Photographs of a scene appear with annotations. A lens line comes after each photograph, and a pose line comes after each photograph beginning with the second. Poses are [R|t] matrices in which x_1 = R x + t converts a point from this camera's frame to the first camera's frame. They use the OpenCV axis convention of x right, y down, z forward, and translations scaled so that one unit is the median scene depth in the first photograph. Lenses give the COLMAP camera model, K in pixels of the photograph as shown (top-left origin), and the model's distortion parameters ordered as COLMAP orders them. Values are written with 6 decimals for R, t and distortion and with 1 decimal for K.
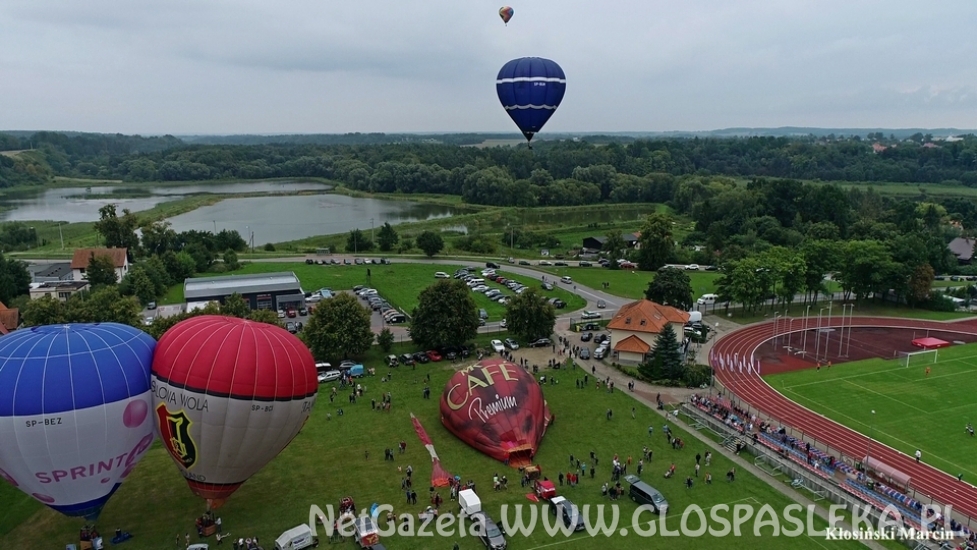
lens RADIAL K [[689.4, 0, 490.5], [0, 689.4, 279.3], [0, 0, 1]] dist [-0.014021, 0.005814]
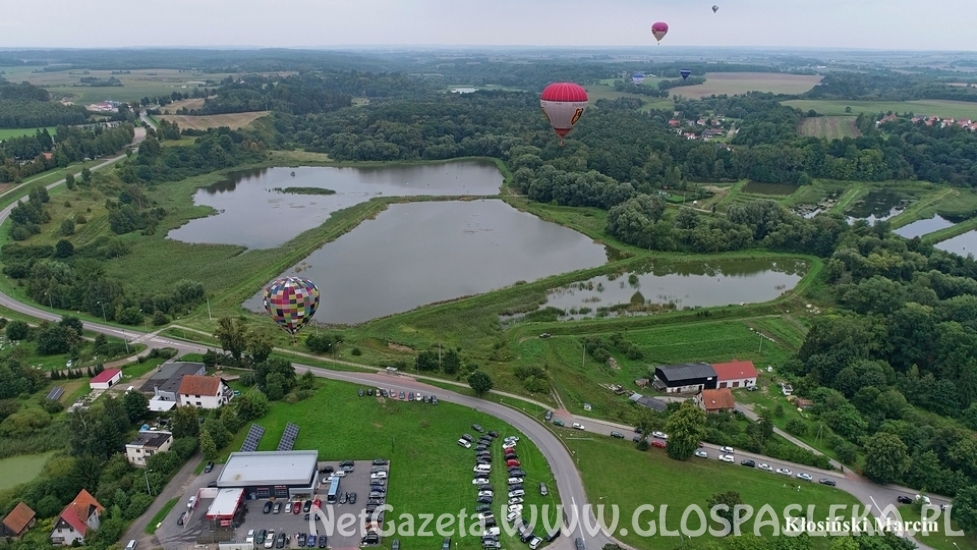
lens RADIAL K [[689.4, 0, 490.5], [0, 689.4, 279.3], [0, 0, 1]] dist [-0.014021, 0.005814]
pose [[0.947410, 0.109812, -0.300591, 0.189209], [-0.072224, 0.988420, 0.133451, -0.290273], [0.311765, -0.104723, 0.944371, 0.011530]]
